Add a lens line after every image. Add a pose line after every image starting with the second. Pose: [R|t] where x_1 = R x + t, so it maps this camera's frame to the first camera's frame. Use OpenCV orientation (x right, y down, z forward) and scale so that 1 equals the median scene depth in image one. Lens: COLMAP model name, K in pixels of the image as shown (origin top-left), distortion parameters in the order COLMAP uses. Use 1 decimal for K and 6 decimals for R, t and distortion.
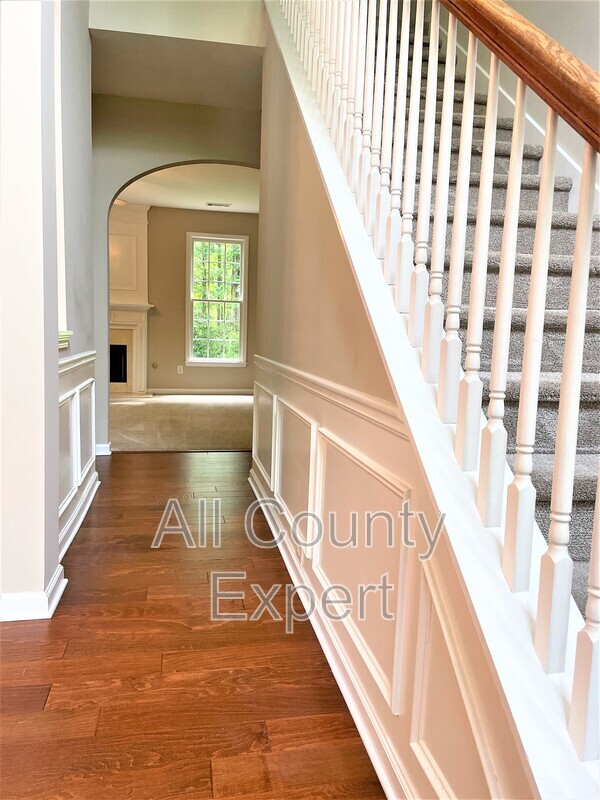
lens RADIAL K [[604.0, 0, 300.0], [0, 604.0, 400.0], [0, 0, 1]] dist [0.101897, -0.131501]
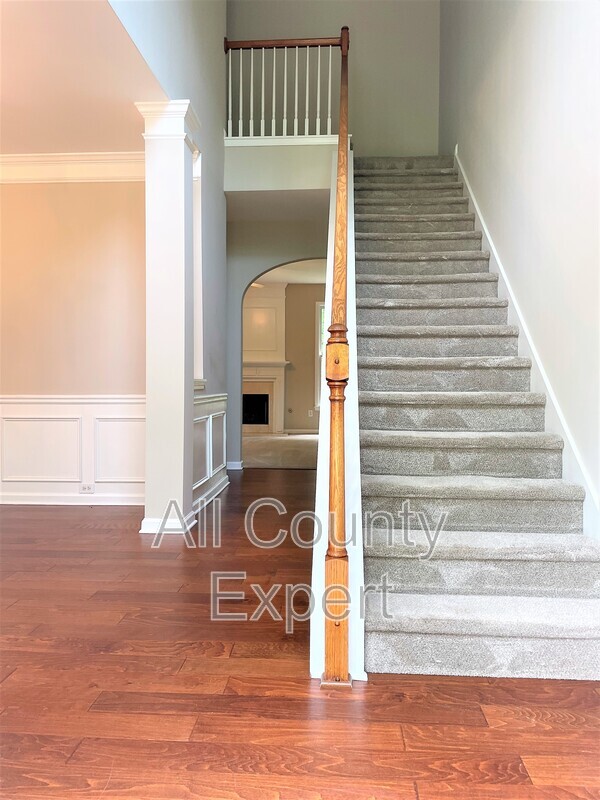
lens RADIAL K [[604.0, 0, 300.0], [0, 604.0, 400.0], [0, 0, 1]] dist [0.101897, -0.131501]
pose [[0.965596, -0.017229, -0.259477, 0.139932], [-0.005341, 0.996278, -0.086028, 0.039159], [0.259993, 0.084454, 0.961910, -0.239841]]
